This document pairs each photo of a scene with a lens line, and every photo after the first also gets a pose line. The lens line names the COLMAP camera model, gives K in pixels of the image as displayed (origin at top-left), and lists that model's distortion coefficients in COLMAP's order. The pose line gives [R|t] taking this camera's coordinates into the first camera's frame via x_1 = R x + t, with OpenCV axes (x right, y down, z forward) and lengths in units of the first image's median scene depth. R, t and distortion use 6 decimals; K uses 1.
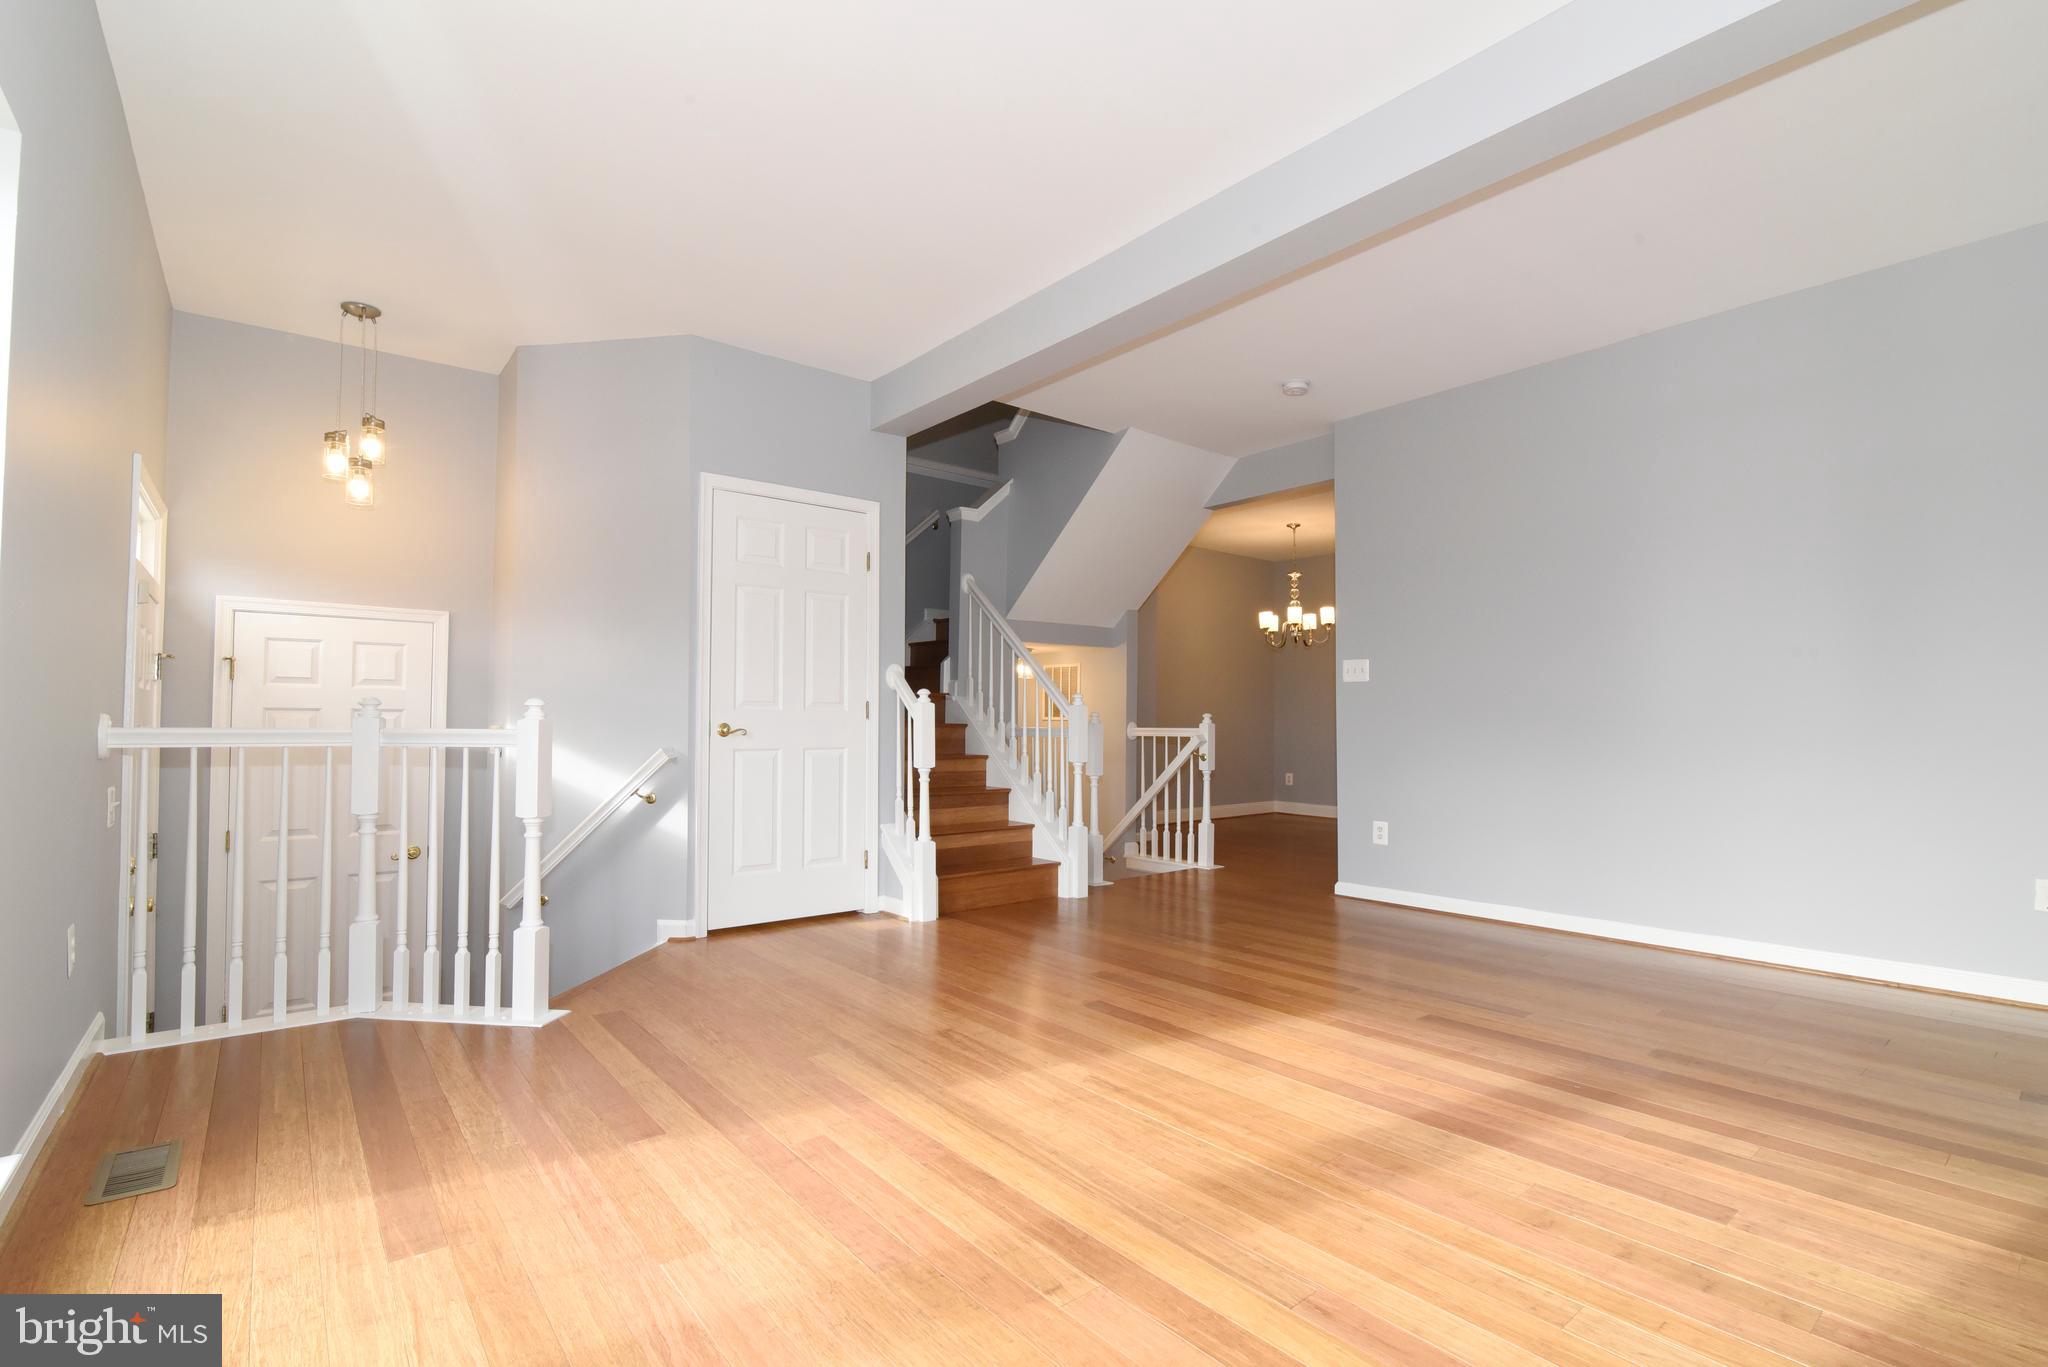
lens RADIAL K [[928.8, 0, 1023.8], [0, 928.8, 697.8], [0, 0, 1]] dist [-0.015759, 0.000150]
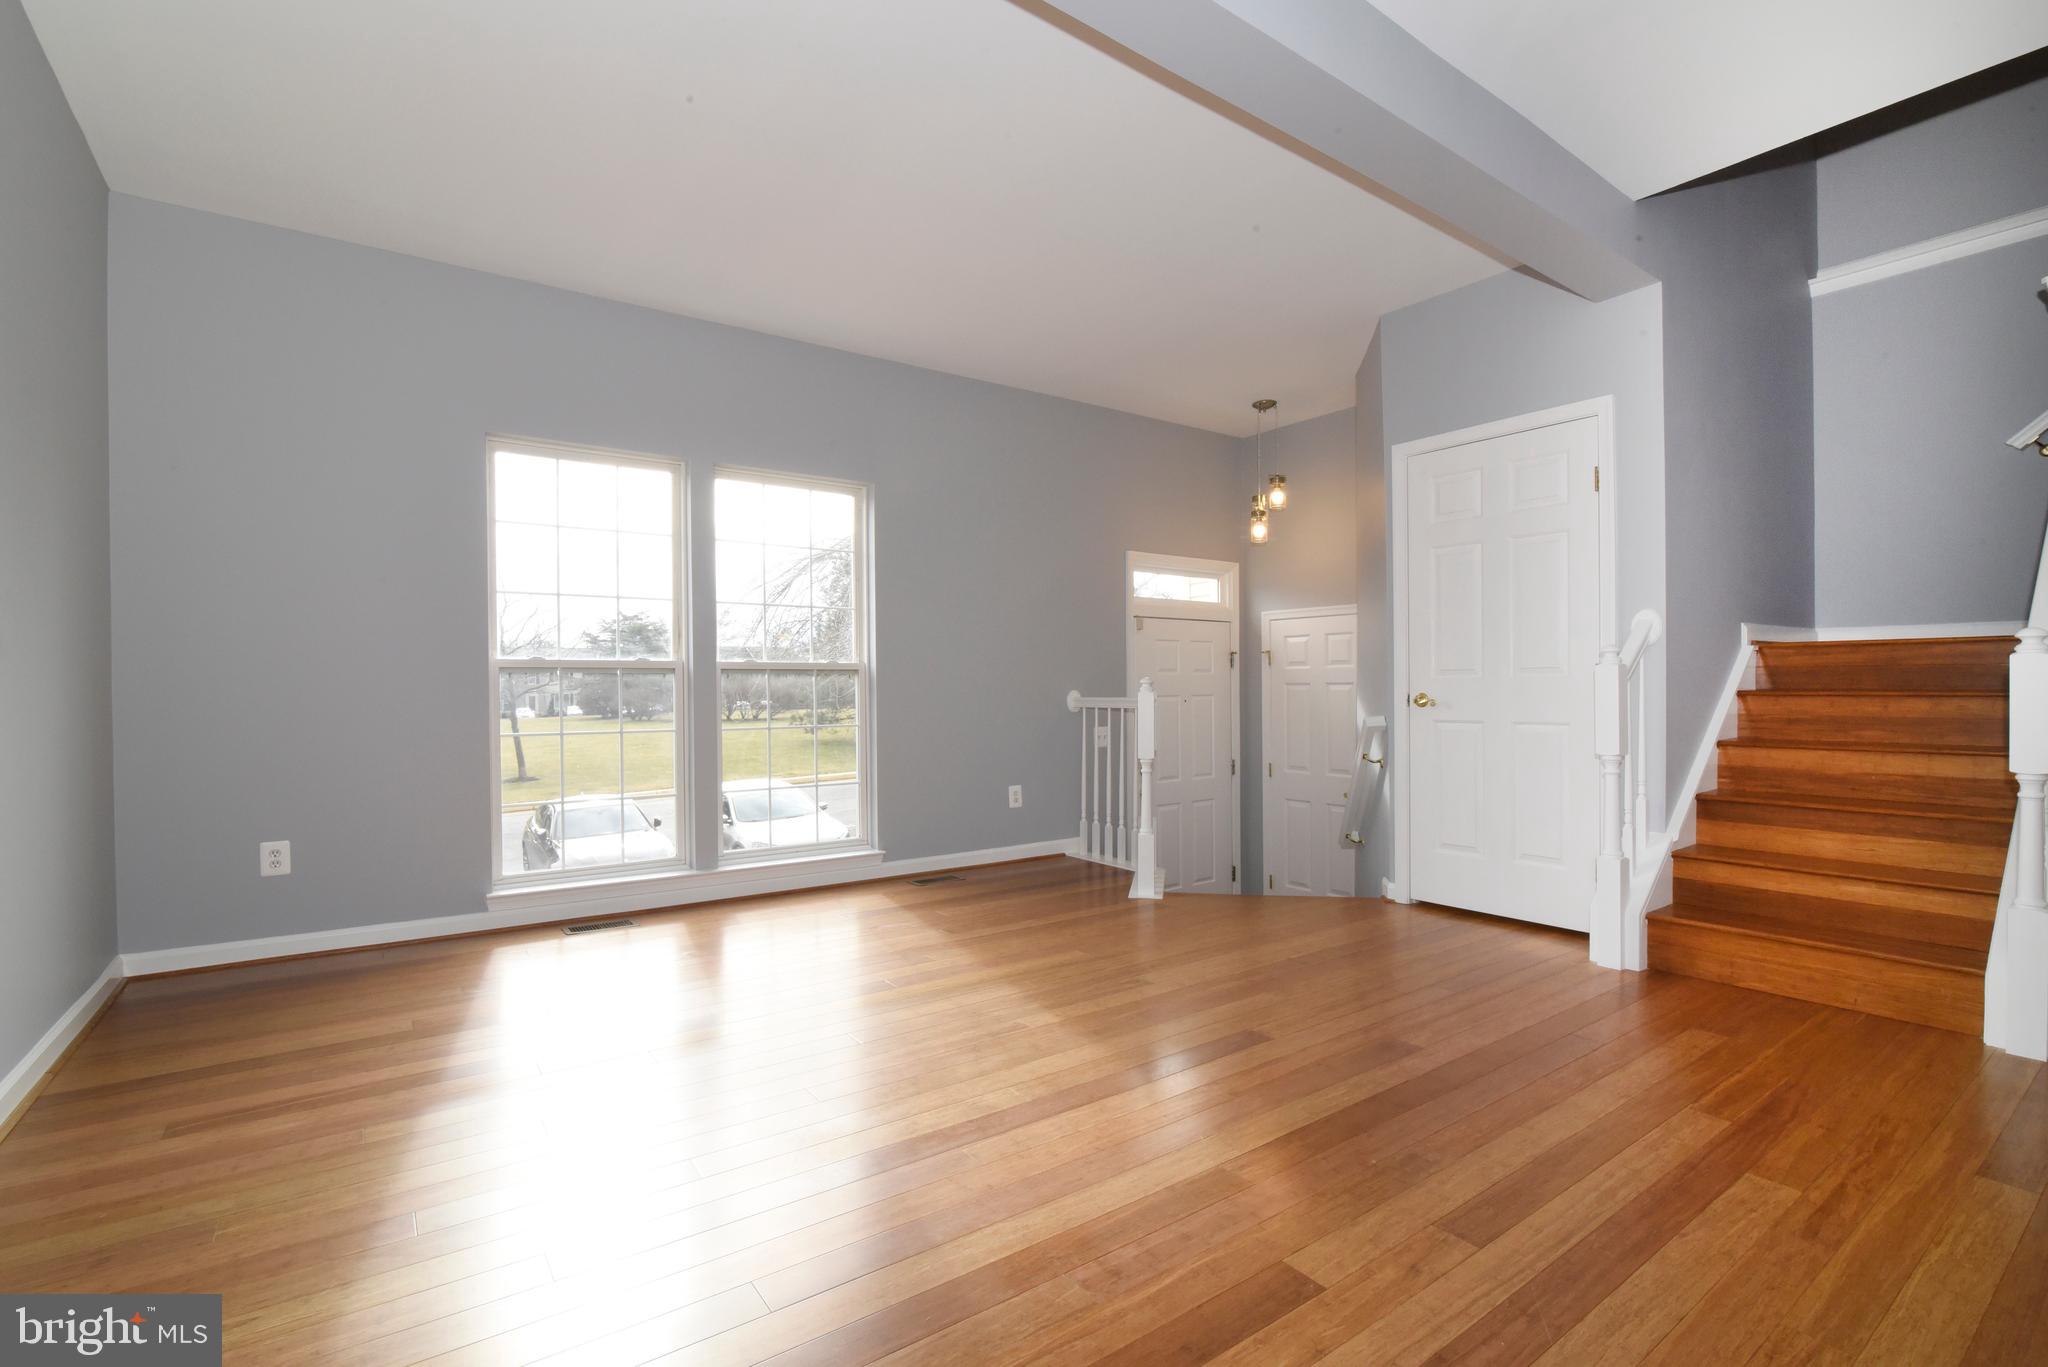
lens RADIAL K [[928.8, 0, 1023.8], [0, 928.8, 697.8], [0, 0, 1]] dist [-0.015759, 0.000150]
pose [[-0.058531, 0.002488, -0.998283, 0.533530], [0.032631, 0.999467, 0.000578, 0.014005], [0.997752, -0.032542, -0.058581, 0.501968]]
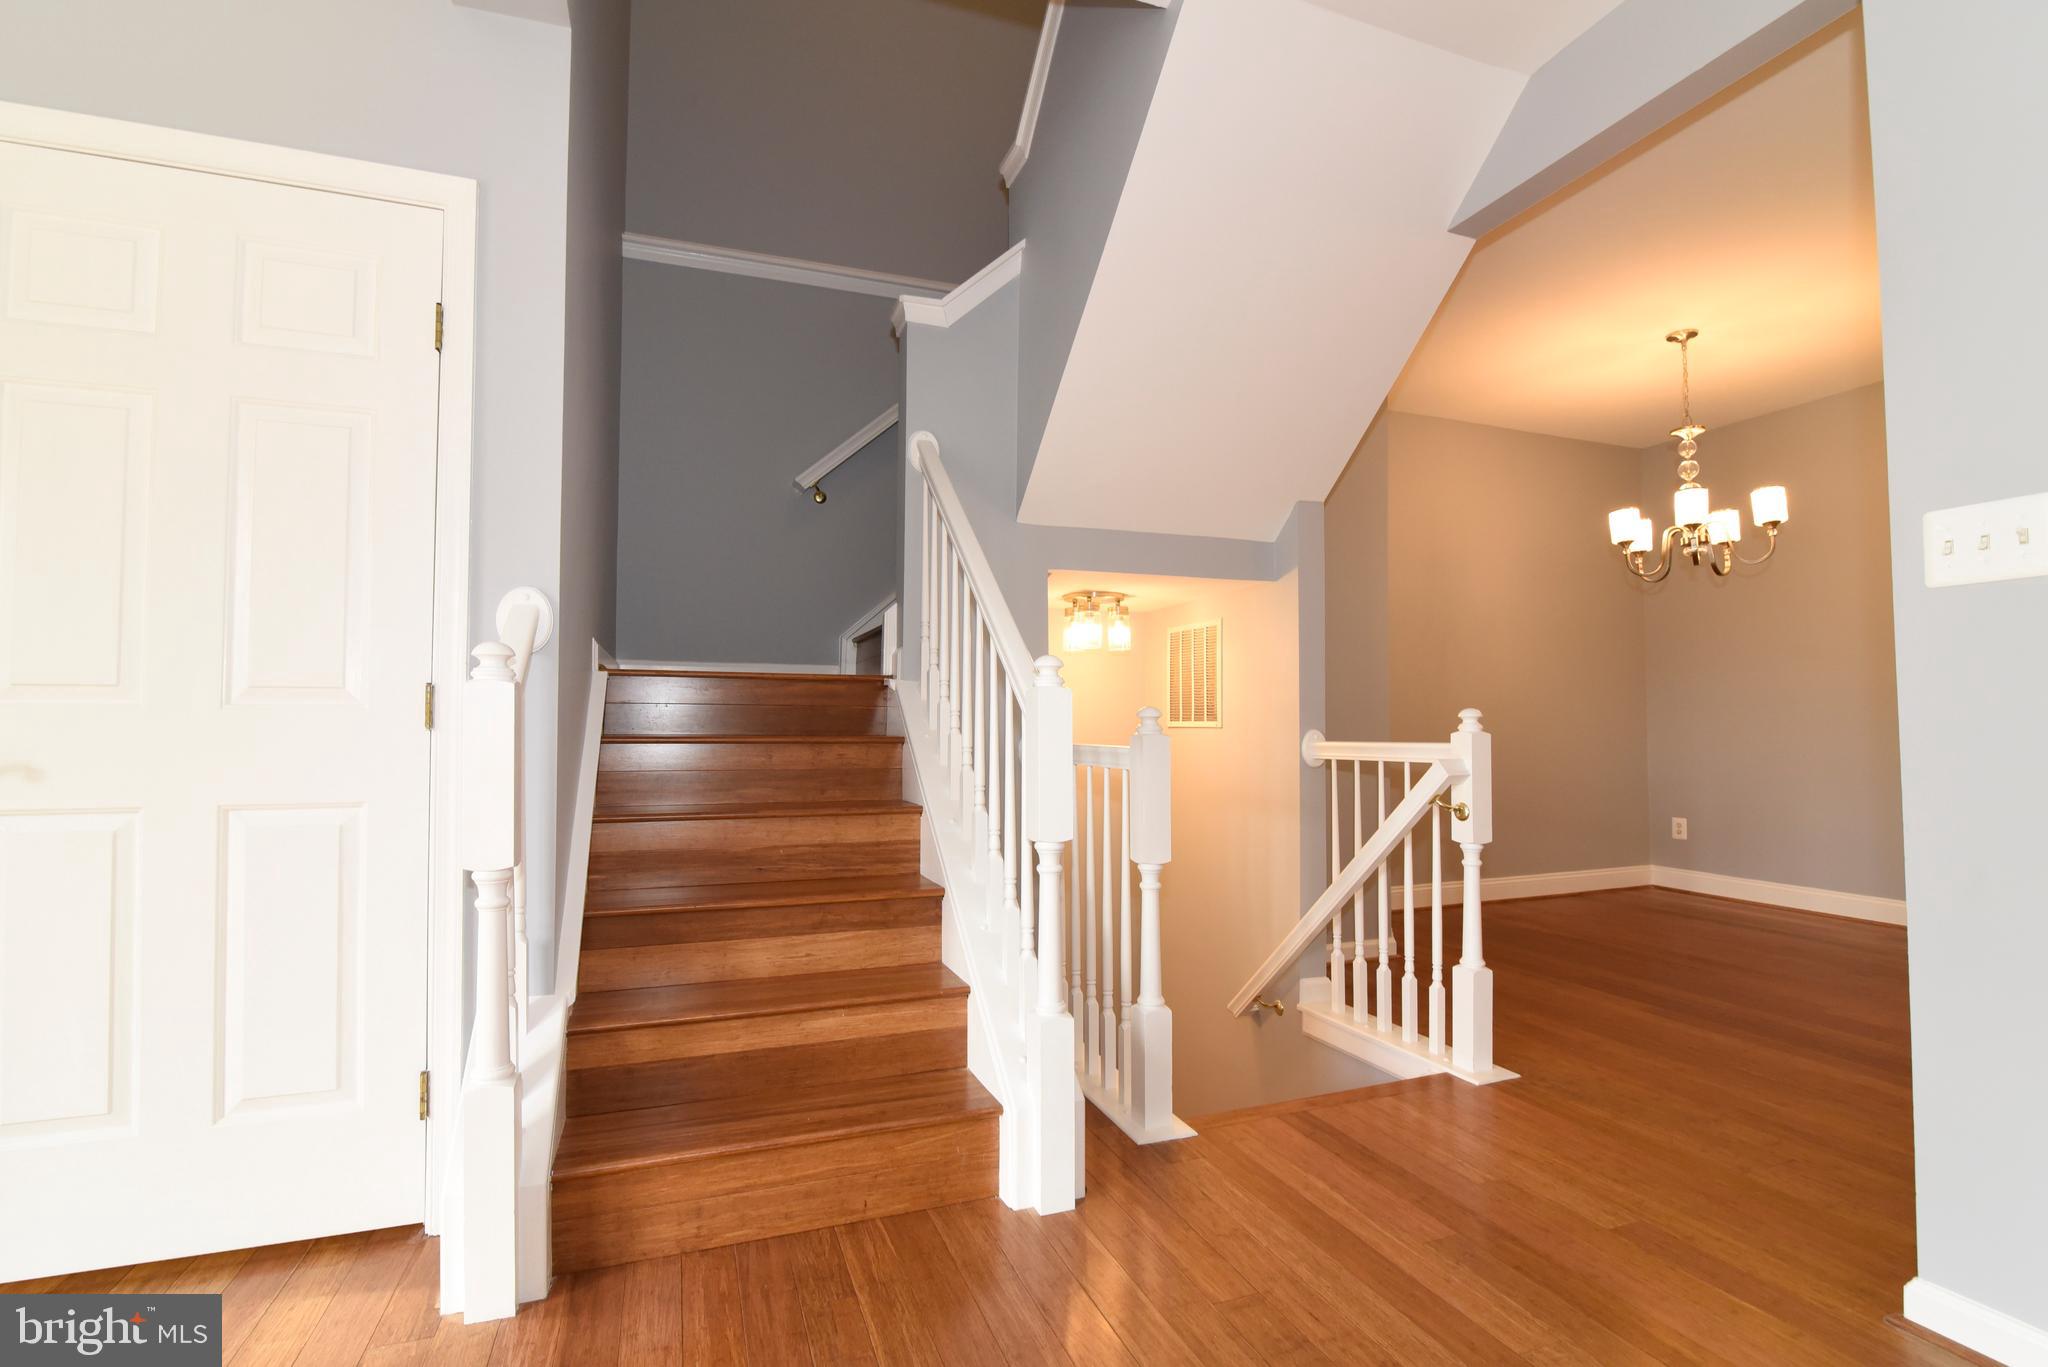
lens RADIAL K [[928.8, 0, 1023.8], [0, 928.8, 697.8], [0, 0, 1]] dist [-0.015759, 0.000150]
pose [[0.946980, -0.017911, -0.320793, 0.164236], [0.015279, 0.999826, -0.010720, 0.015488], [0.320929, 0.005250, 0.947089, 0.624037]]
